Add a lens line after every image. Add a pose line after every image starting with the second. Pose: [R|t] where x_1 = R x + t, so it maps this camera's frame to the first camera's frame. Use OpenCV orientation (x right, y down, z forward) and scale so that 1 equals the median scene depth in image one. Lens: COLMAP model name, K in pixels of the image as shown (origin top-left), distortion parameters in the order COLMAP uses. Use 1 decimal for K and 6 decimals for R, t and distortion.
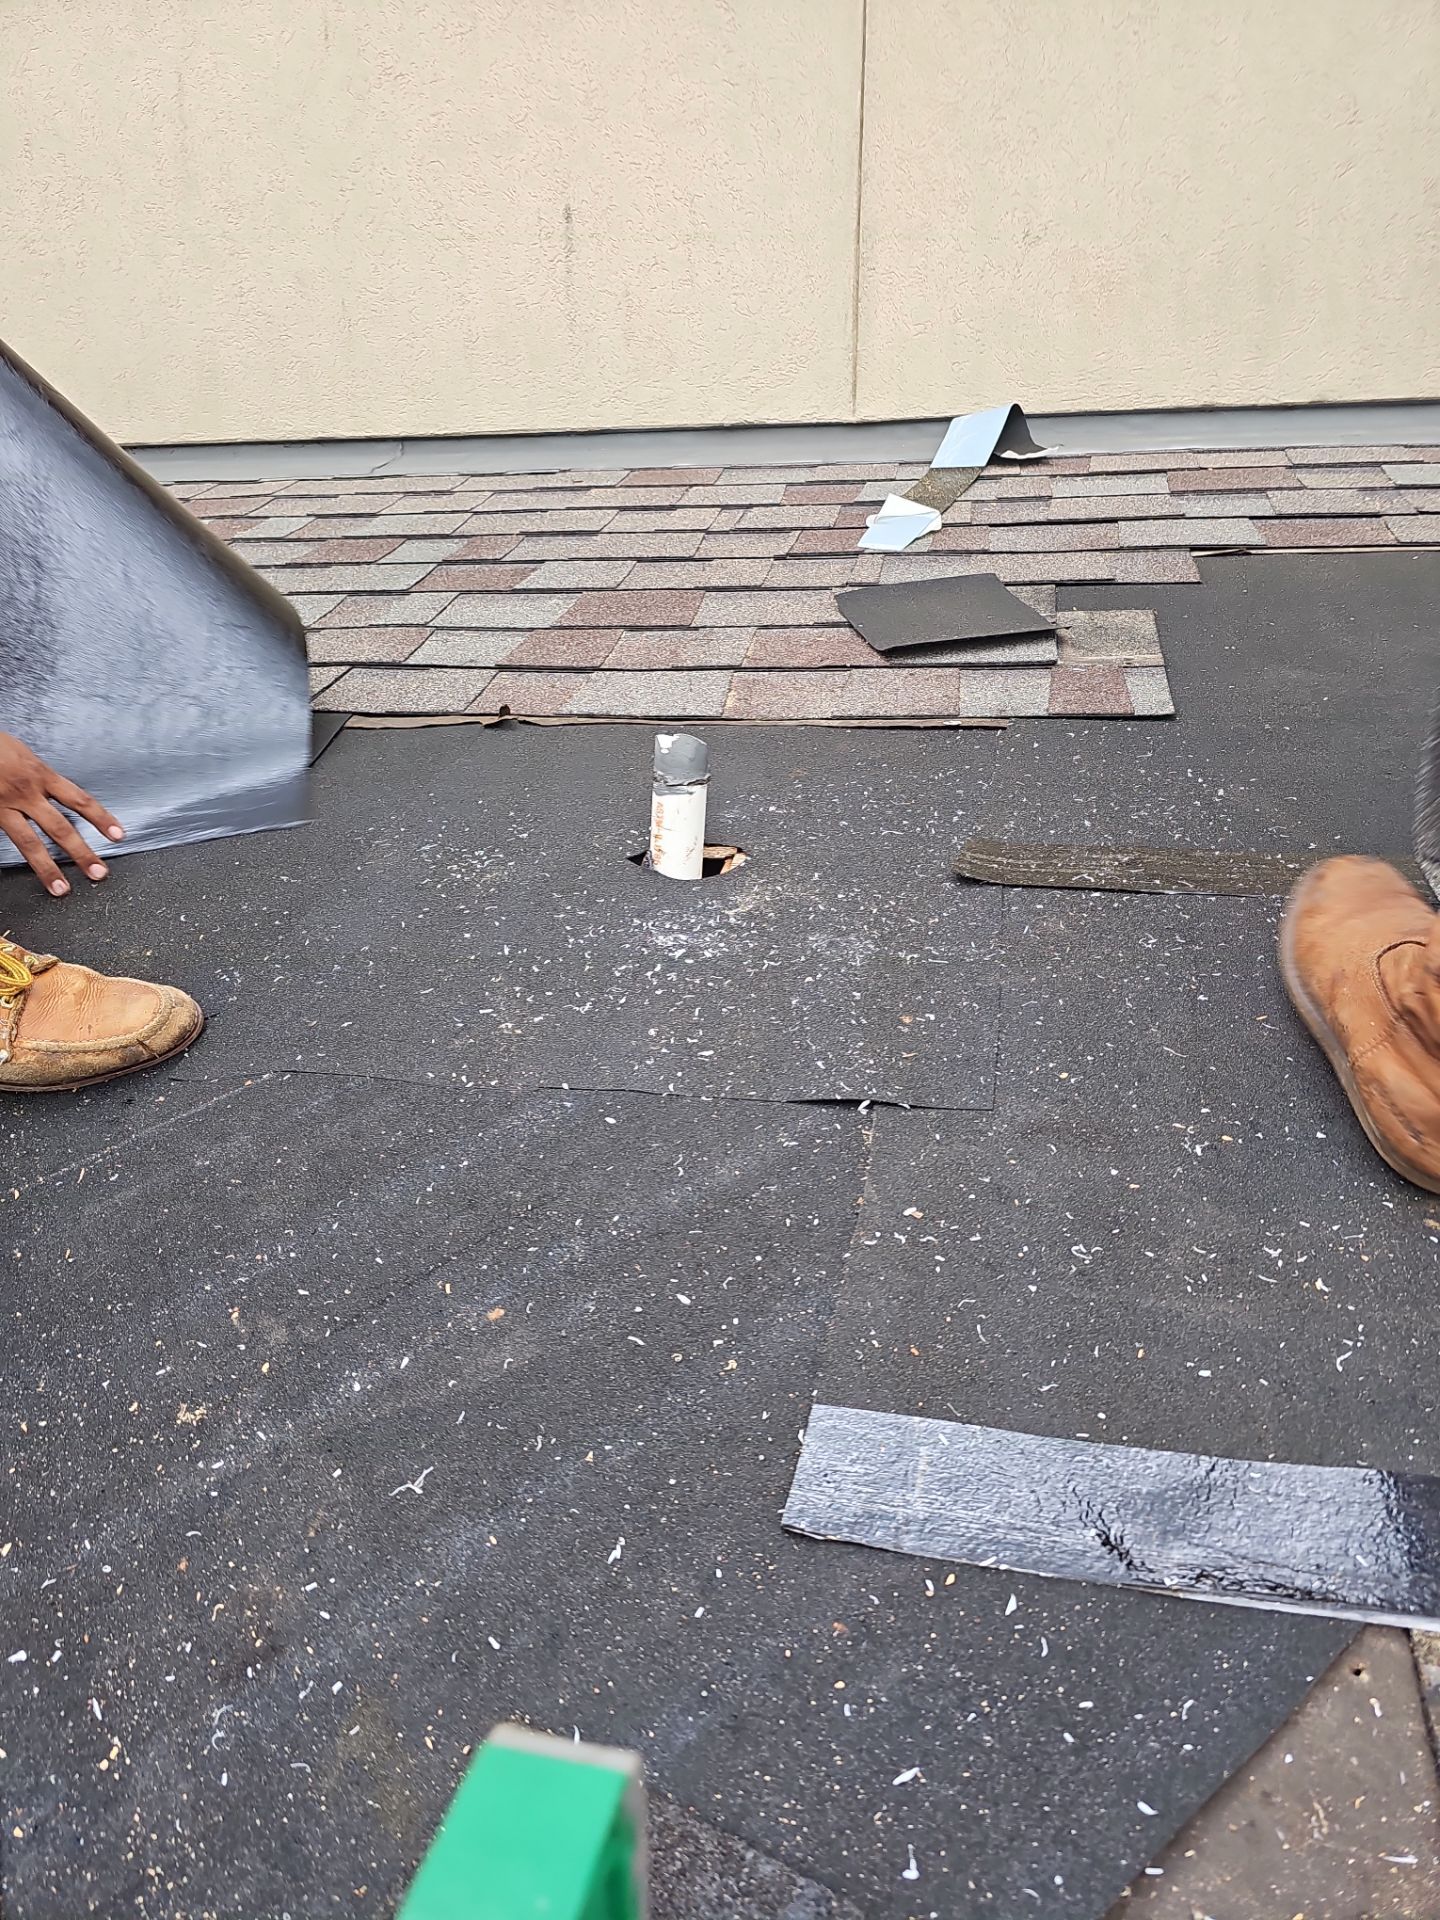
lens RADIAL K [[1246.0, 0, 711.7], [0, 1246.0, 958.2], [0, 0, 1]] dist [0.036352, -0.039991]
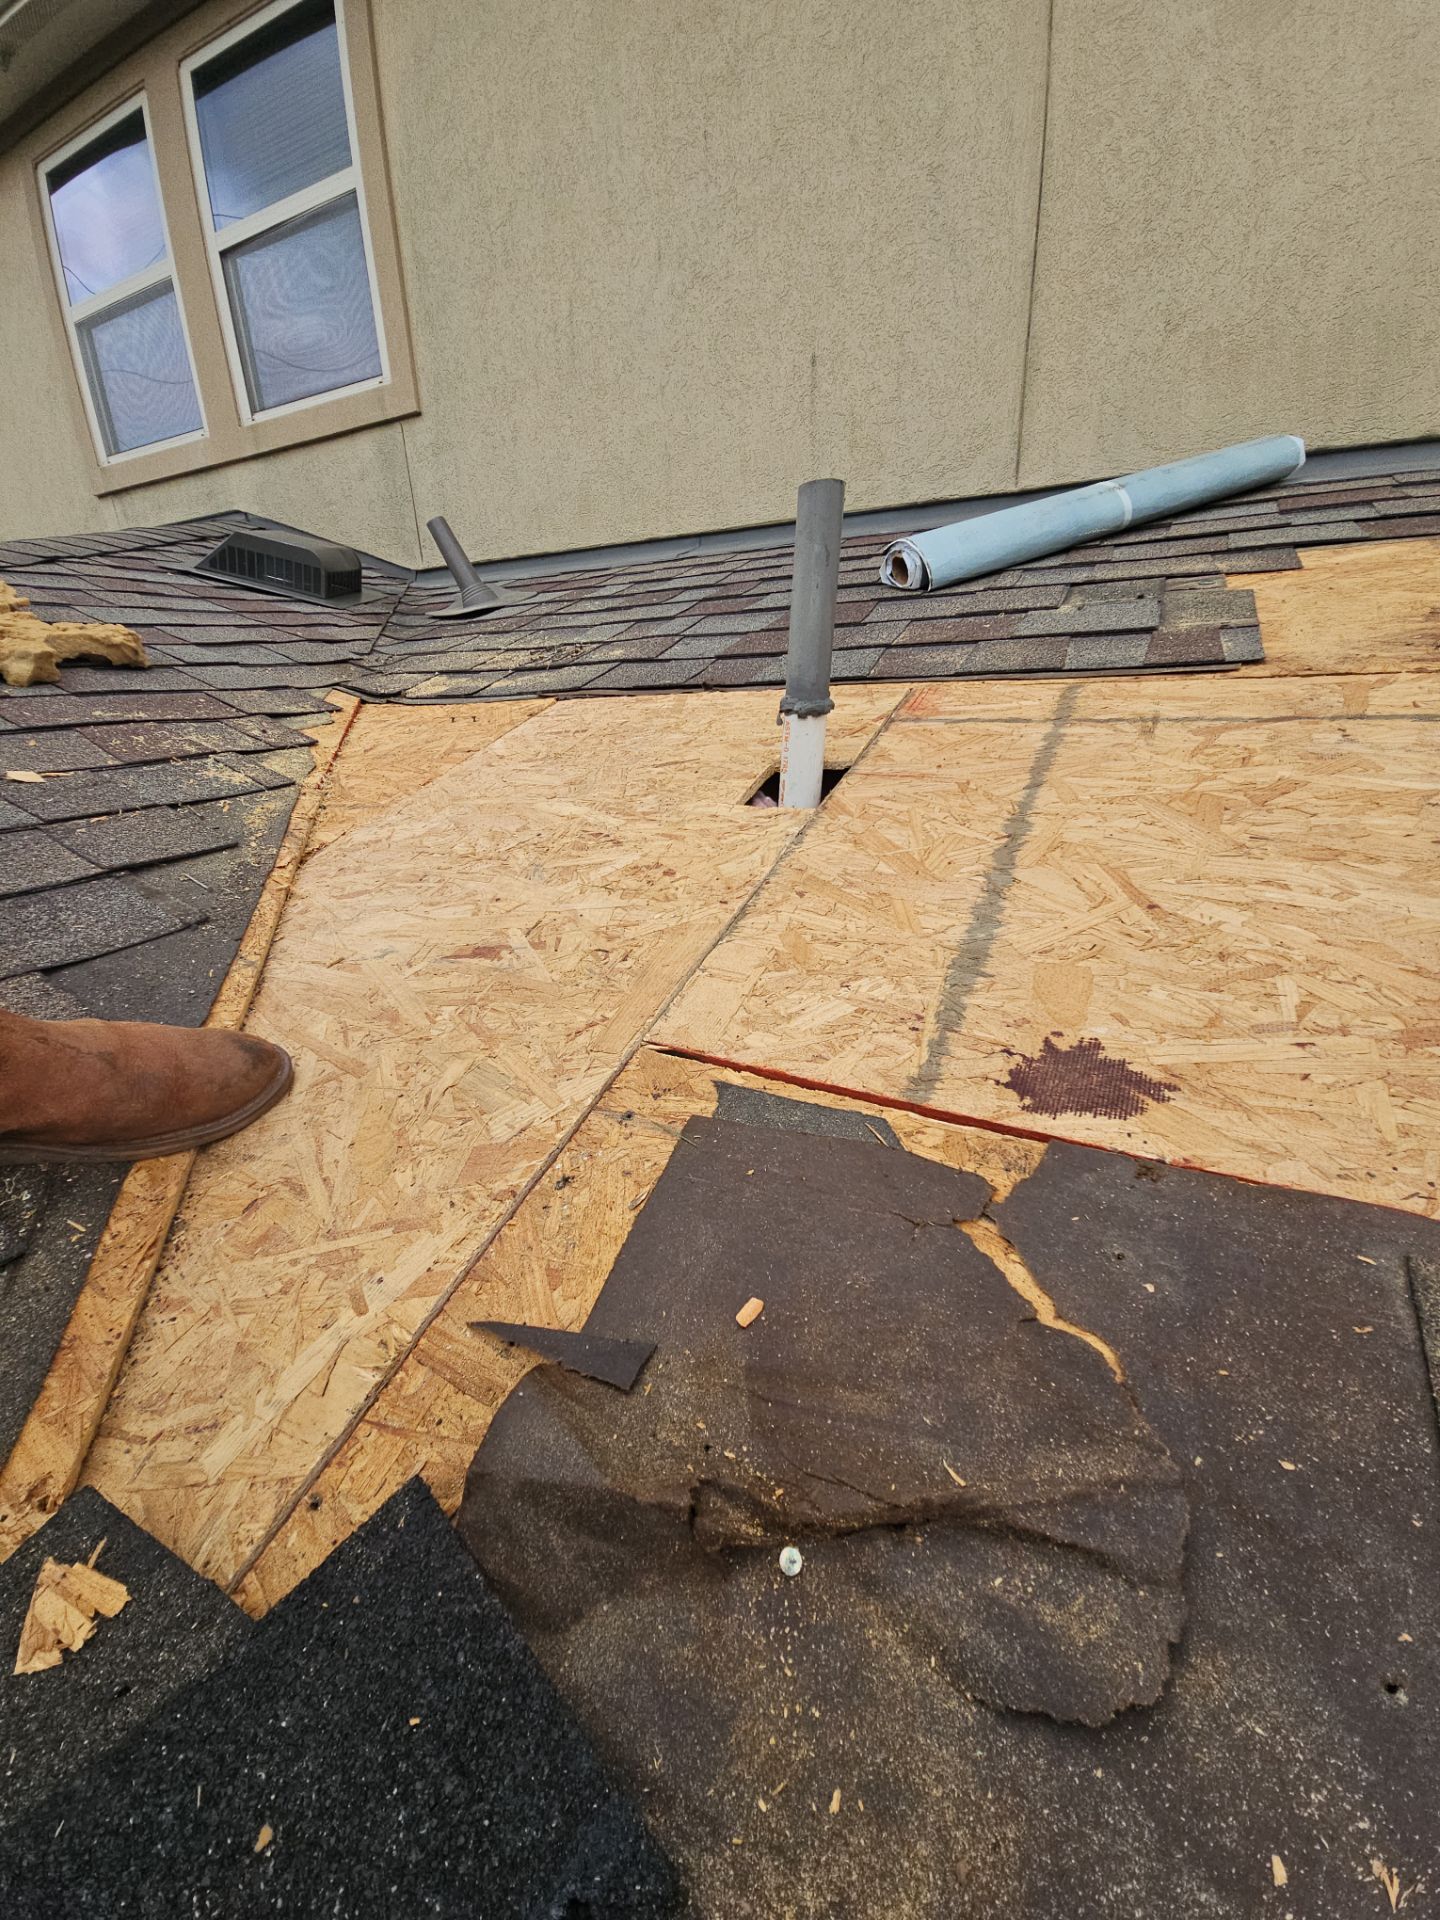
lens RADIAL K [[766.0, 0, 724.6], [0, 766.0, 940.8], [0, 0, 1]] dist [0.011998, -0.009747]
pose [[0.966258, 0.060078, -0.250470, 0.055849], [-0.047997, 0.997383, 0.054070, 0.028179], [0.253063, -0.040224, 0.966613, 0.124950]]
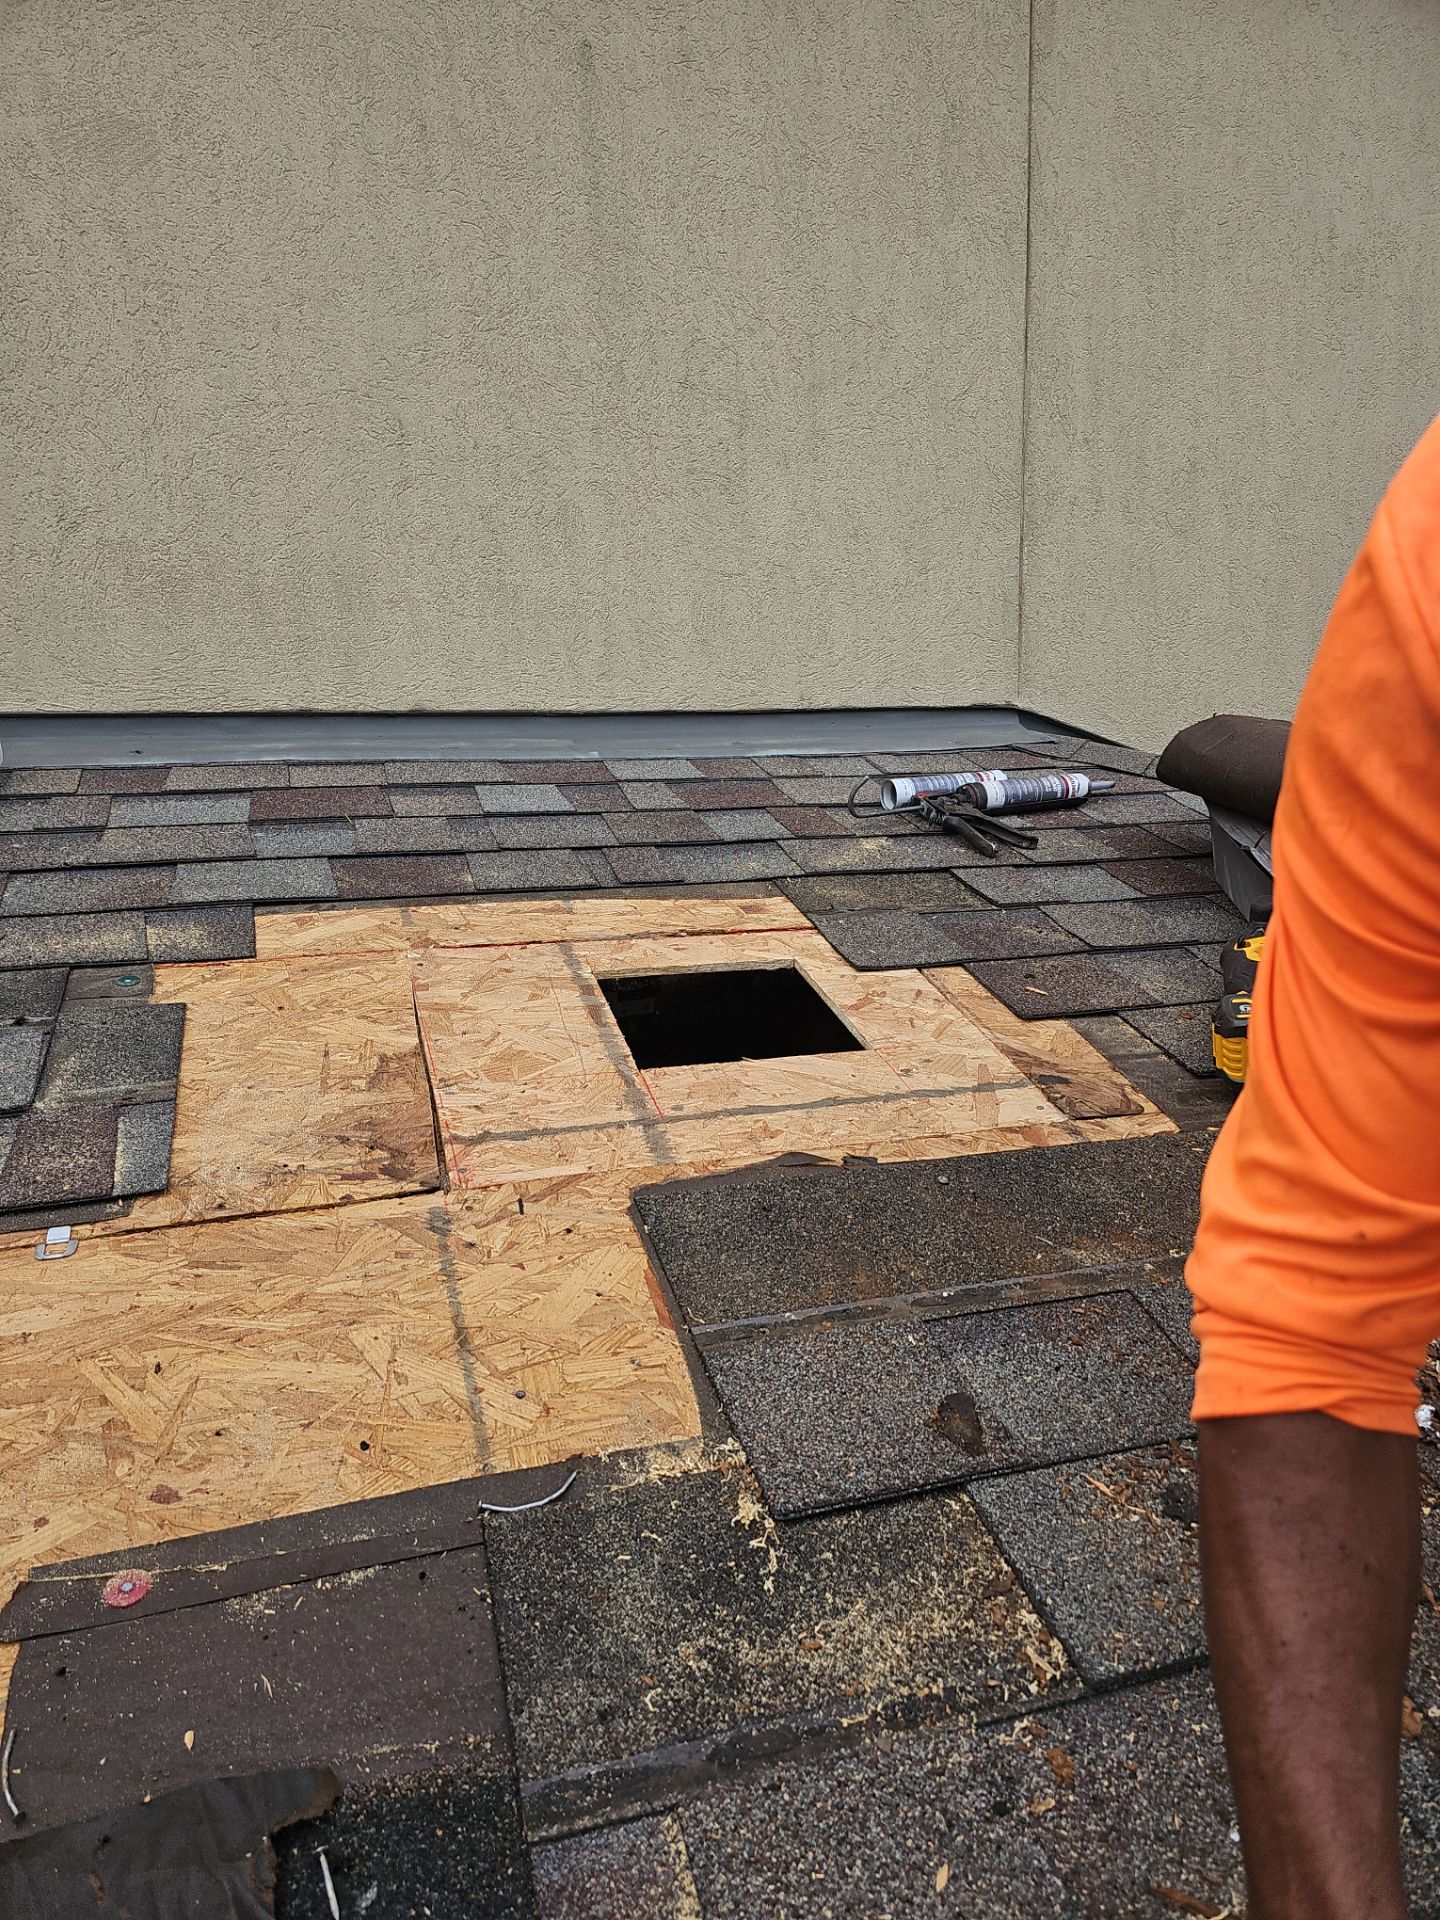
lens RADIAL K [[1283.4, 0, 705.6], [0, 1283.4, 959.5], [0, 0, 1]] dist [0.056592, -0.051247]
pose [[0.856768, -0.087892, 0.508156, 0.166202], [0.165217, 0.980213, -0.109022, -0.121252], [-0.488519, 0.177362, 0.854337, 0.083751]]
